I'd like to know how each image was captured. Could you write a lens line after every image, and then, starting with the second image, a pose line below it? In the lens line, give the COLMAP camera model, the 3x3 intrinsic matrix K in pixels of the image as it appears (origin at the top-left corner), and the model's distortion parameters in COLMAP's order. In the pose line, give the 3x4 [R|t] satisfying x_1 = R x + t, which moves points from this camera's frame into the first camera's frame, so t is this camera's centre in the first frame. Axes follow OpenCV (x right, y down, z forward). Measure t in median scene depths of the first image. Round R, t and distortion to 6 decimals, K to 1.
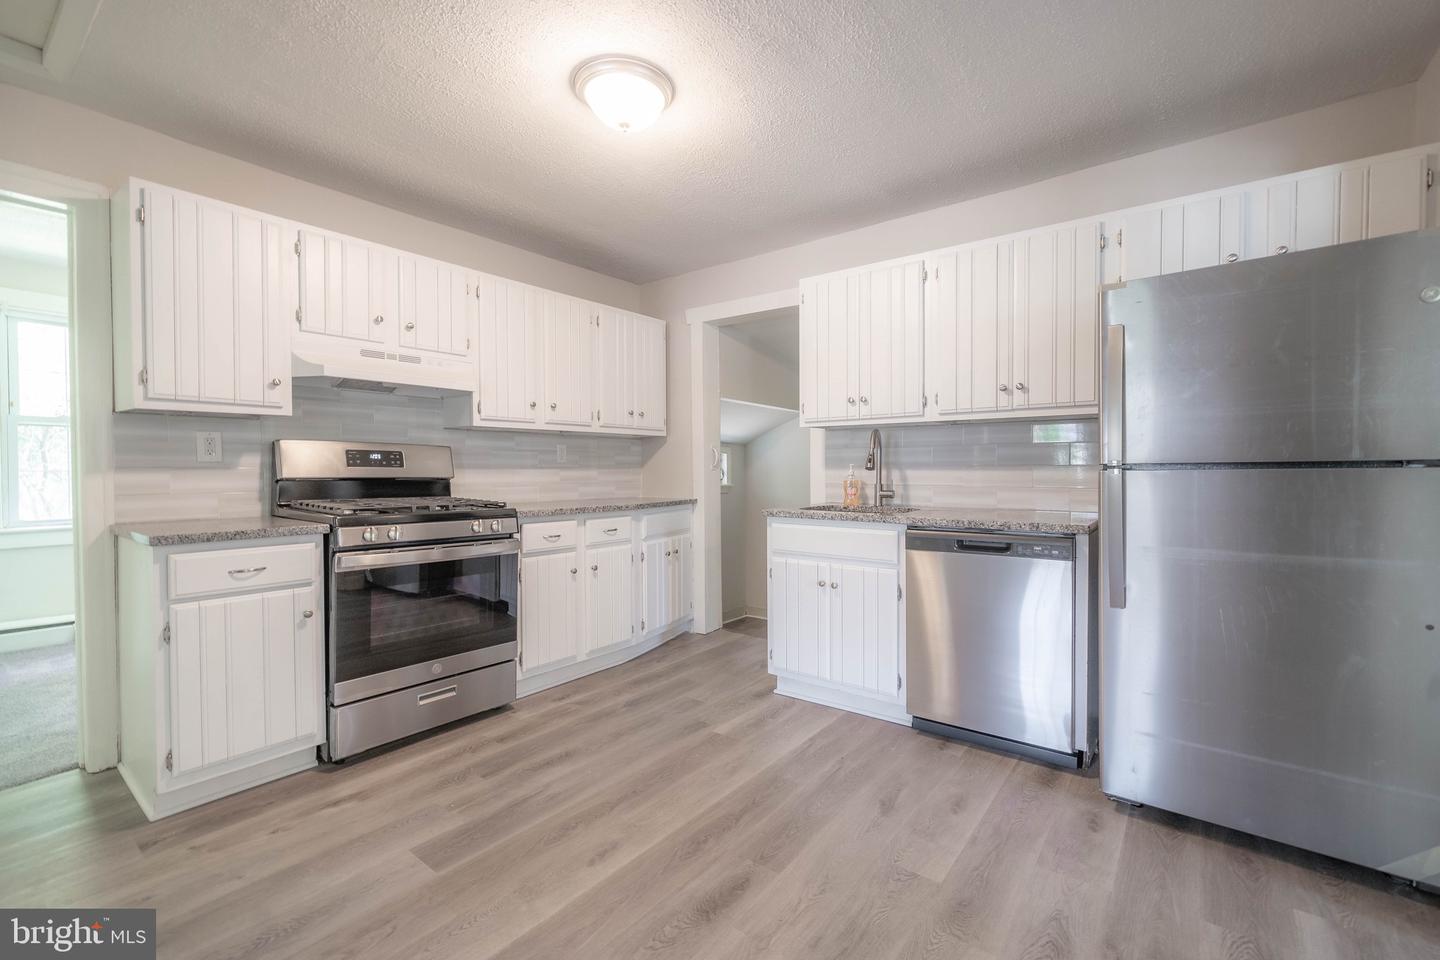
lens RADIAL K [[618.5, 0, 721.7], [0, 618.5, 479.0], [0, 0, 1]] dist [0.000666, -0.000695]
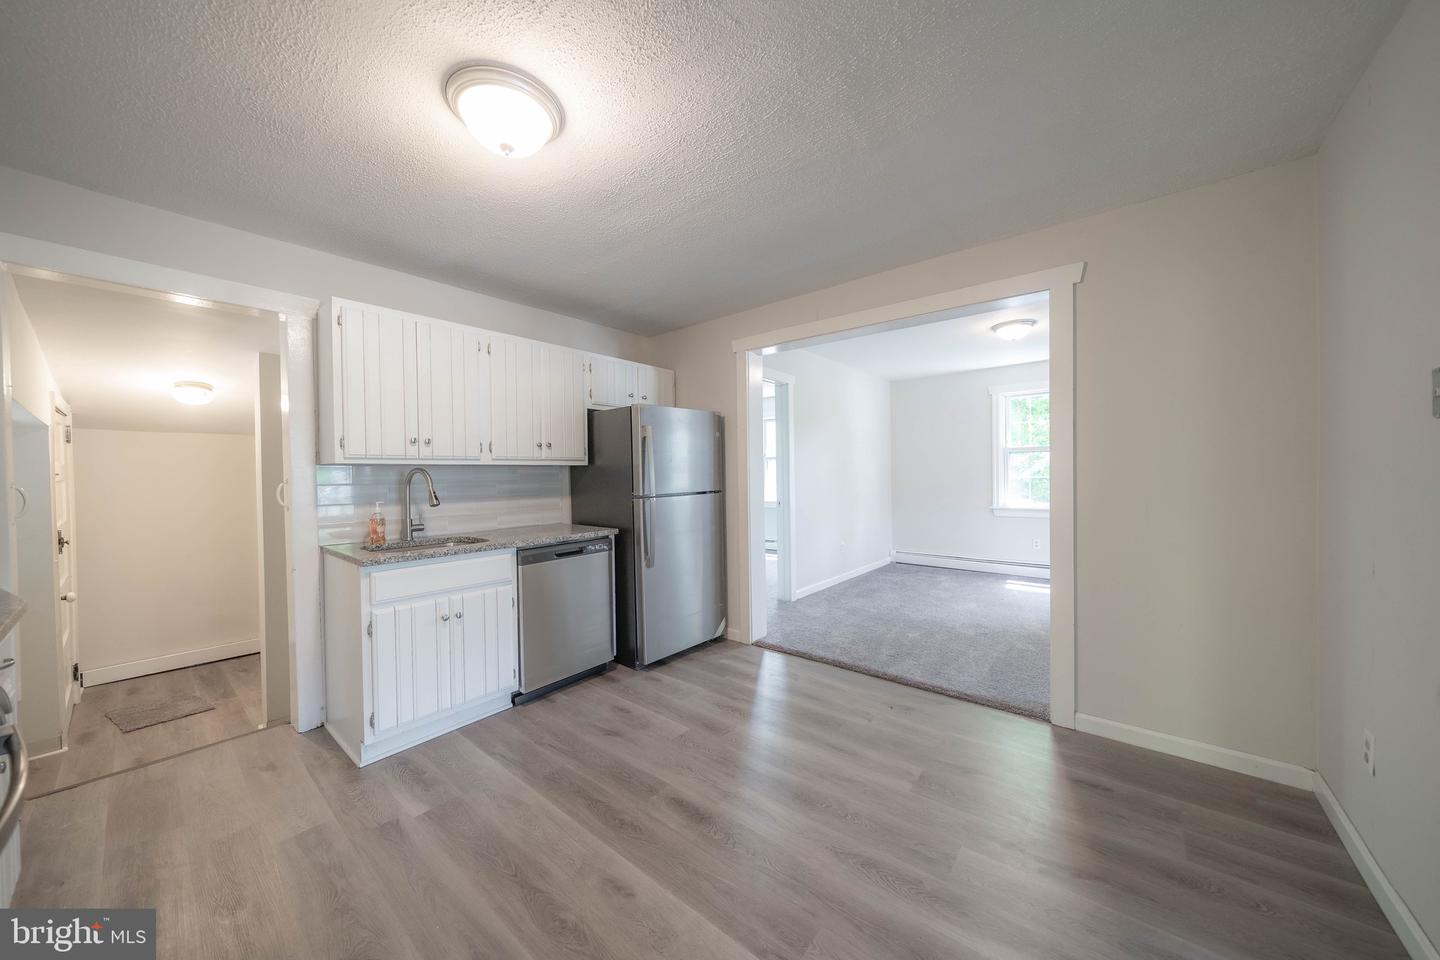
lens RADIAL K [[490.2, 0, 723.0], [0, 490.2, 480.6], [0, 0, 1]] dist [-0.008800, 0.000535]
pose [[0.023905, -0.010480, 0.999659, -0.691456], [0.032678, 0.999419, 0.009696, -0.059097], [-0.999180, 0.032435, 0.024233, 0.537177]]
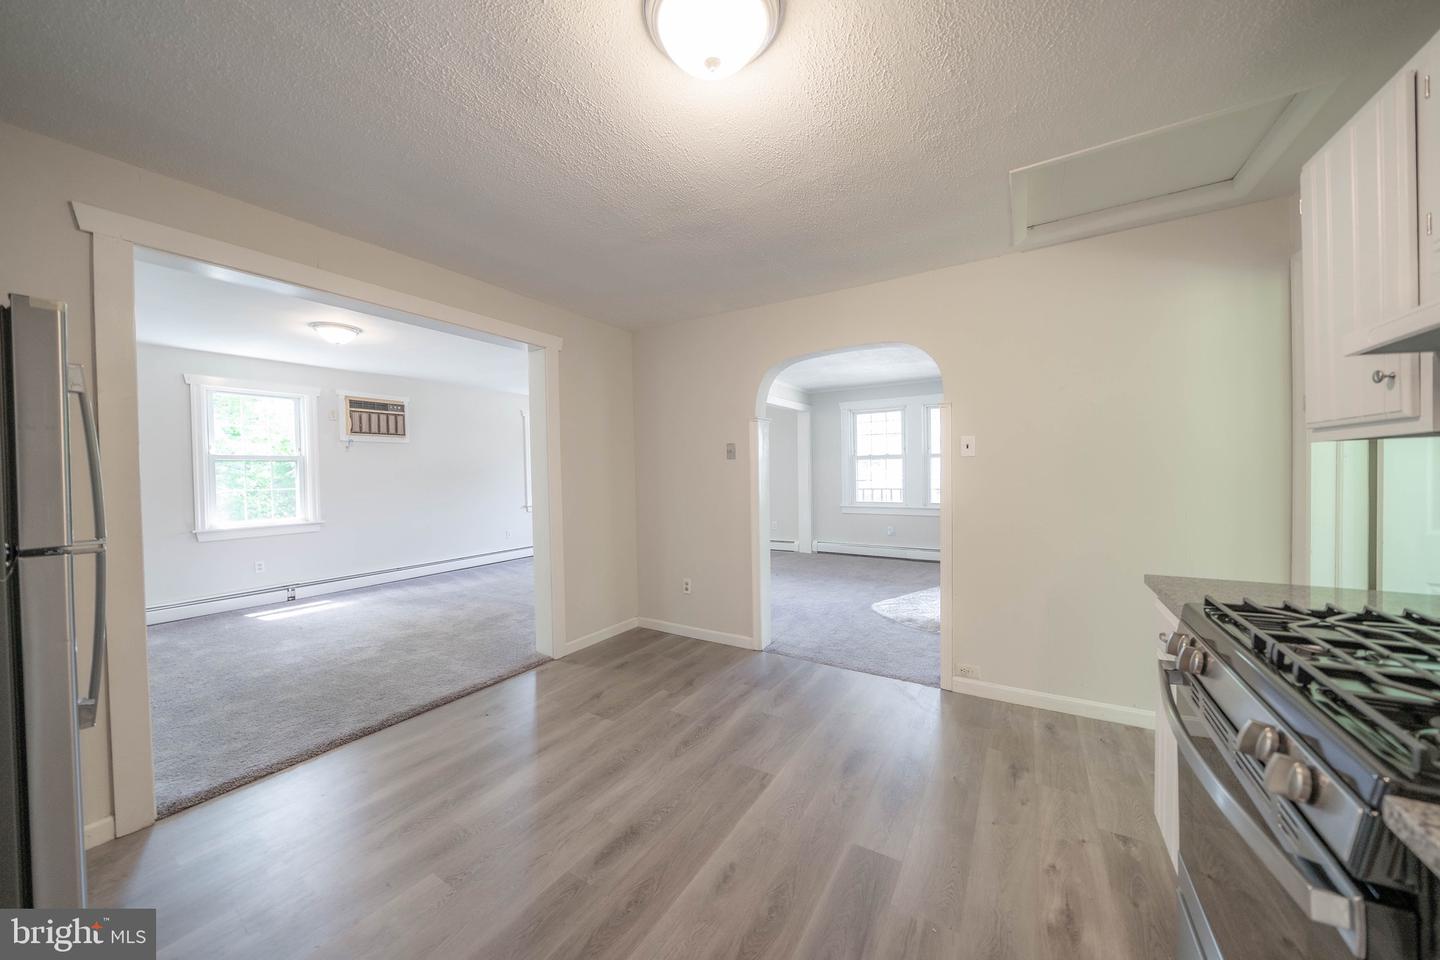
lens RADIAL K [[490.2, 0, 720.2], [0, 490.2, 472.5], [0, 0, 1]] dist [-0.008800, 0.000535]
pose [[-0.994344, 0.021518, -0.104009, -0.074961], [0.019277, 0.999561, 0.022502, -0.082923], [0.104447, 0.020370, -0.994322, 1.259093]]
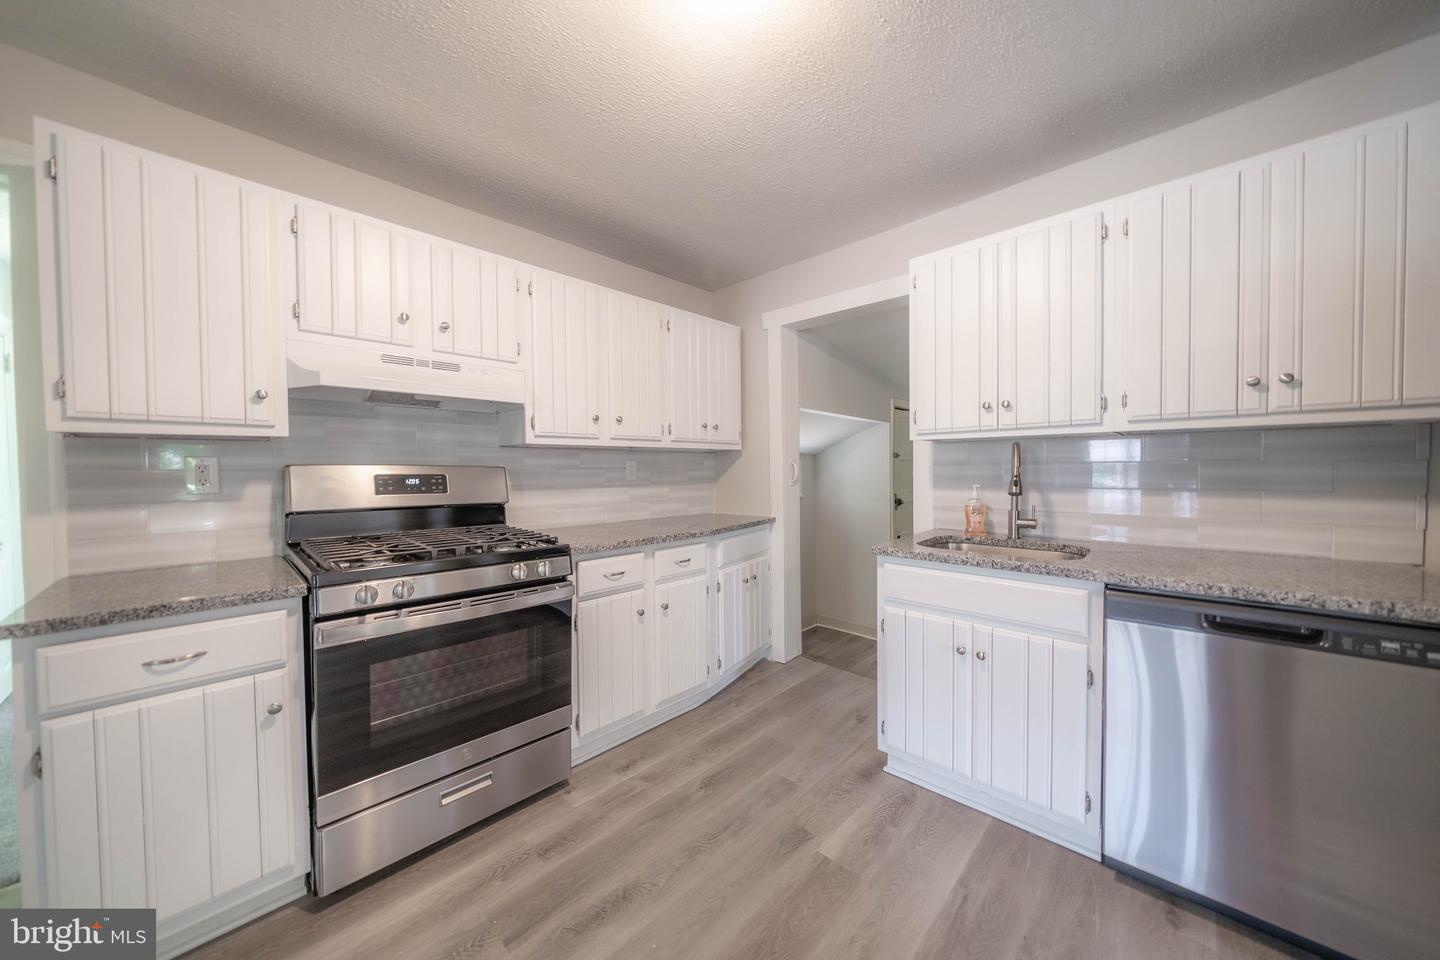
lens RADIAL K [[490.2, 0, 720.5], [0, 490.2, 479.7], [0, 0, 1]] dist [-0.008800, 0.000535]
pose [[0.994523, -0.003681, -0.104454, -0.069846], [0.004354, 0.999971, 0.006221, -0.045233], [0.104428, -0.006642, 0.994510, 0.407815]]
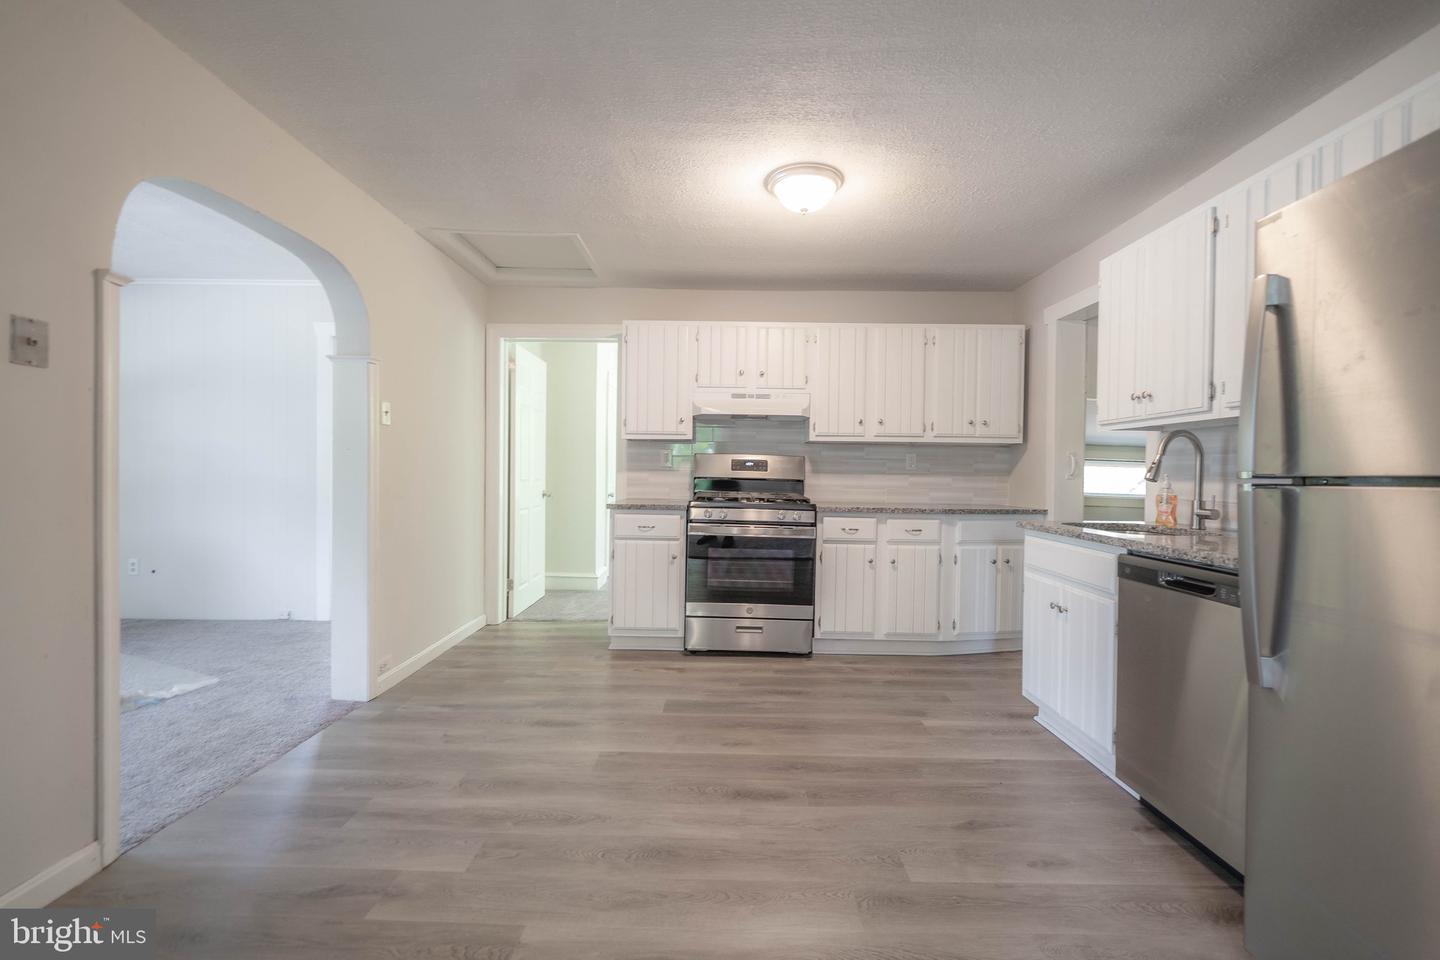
lens RADIAL K [[602.3, 0, 720.0], [0, 602.3, 480.5], [0, 0, 1]] dist [-0.002190, -0.000468]
pose [[0.604614, 0.024204, -0.796151, 0.598960], [-0.030842, 0.999500, 0.006964, -0.004747], [0.795921, 0.020344, 0.605059, 0.083317]]
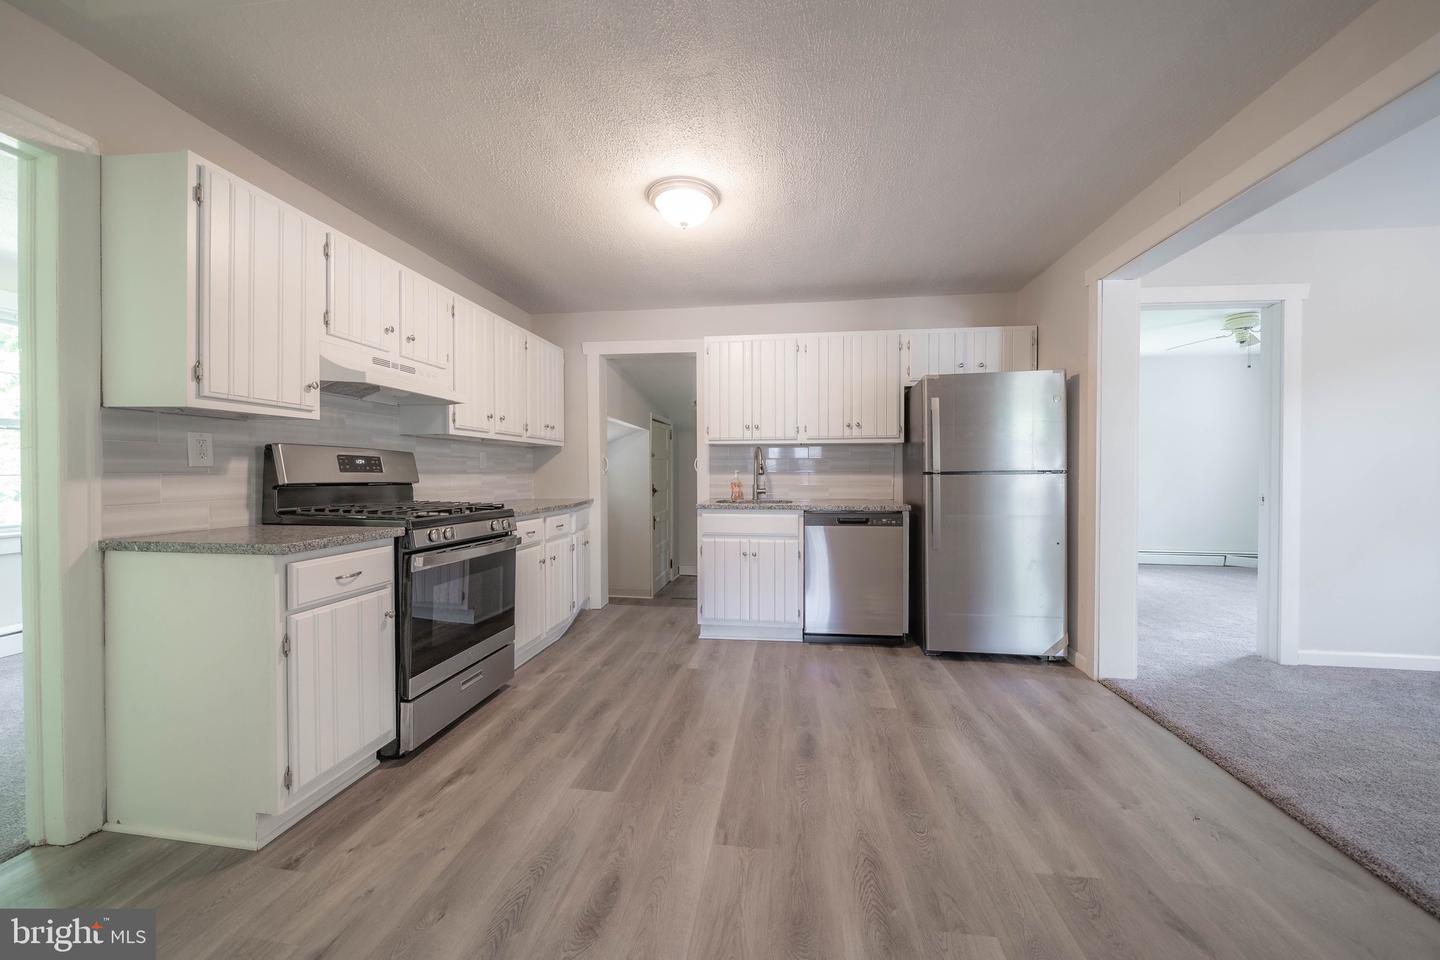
lens RADIAL K [[525.7, 0, 723.3], [0, 525.7, 476.3], [0, 0, 1]] dist [-0.004493, -0.000258]
pose [[0.864273, -0.001983, 0.503019, -0.528409], [0.007330, 0.999936, -0.008652, -0.000939], [-0.502970, 0.011165, 0.864232, -0.034847]]
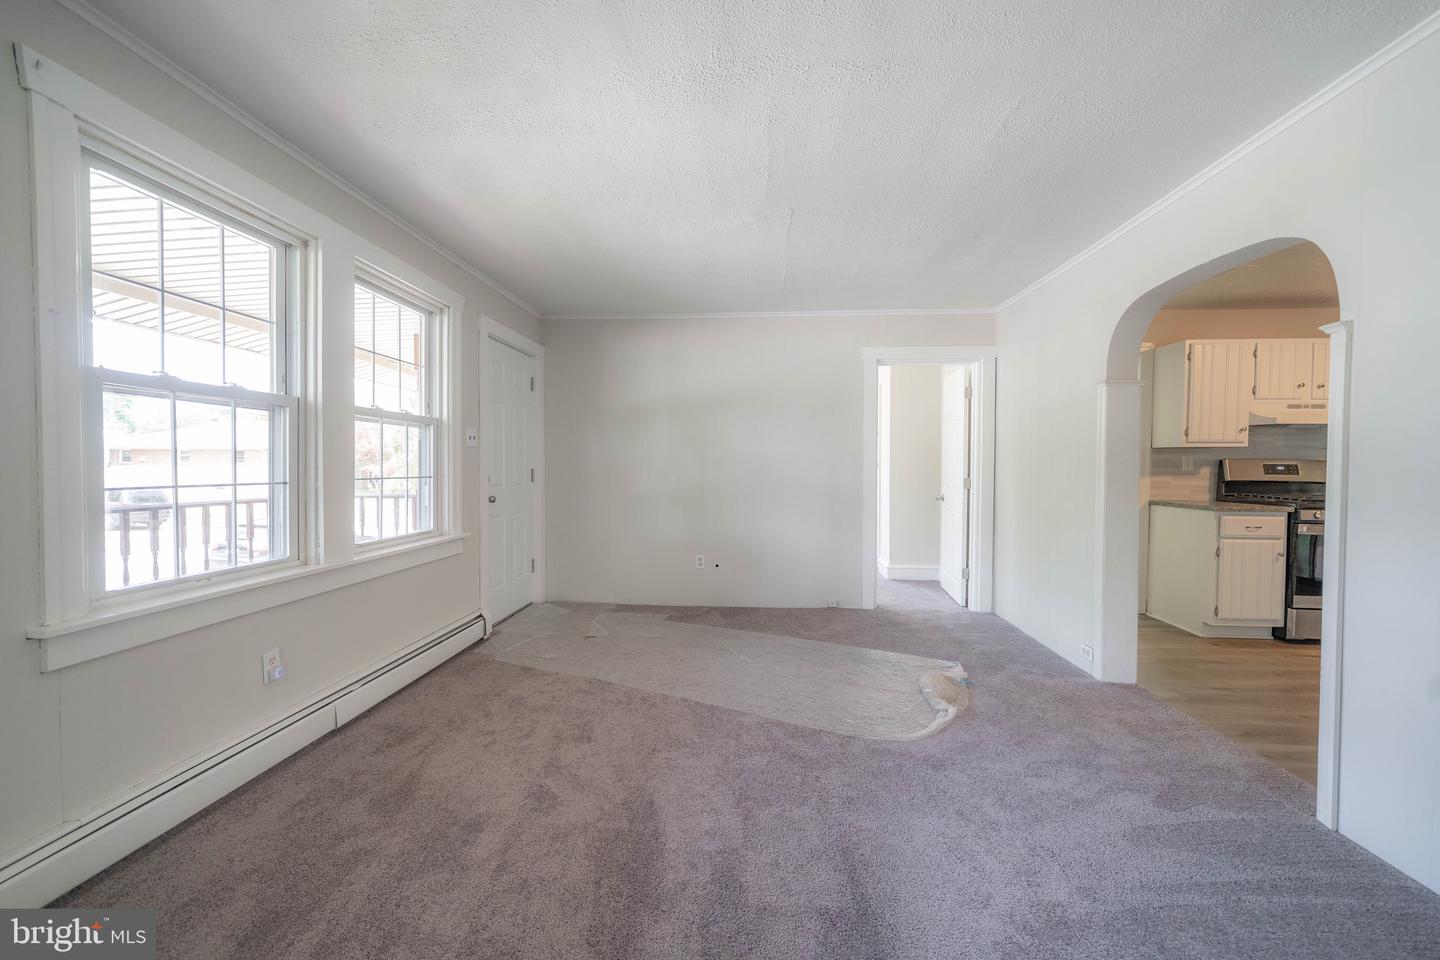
lens RADIAL K [[525.7, 0, 733.6], [0, 525.7, 482.1], [0, 0, 1]] dist [-0.004493, -0.000258]
pose [[0.551335, 0.029512, -0.833762, -0.227617], [-0.019193, 0.999558, 0.022689, -0.003087], [0.834063, 0.003493, 0.551658, -1.051595]]
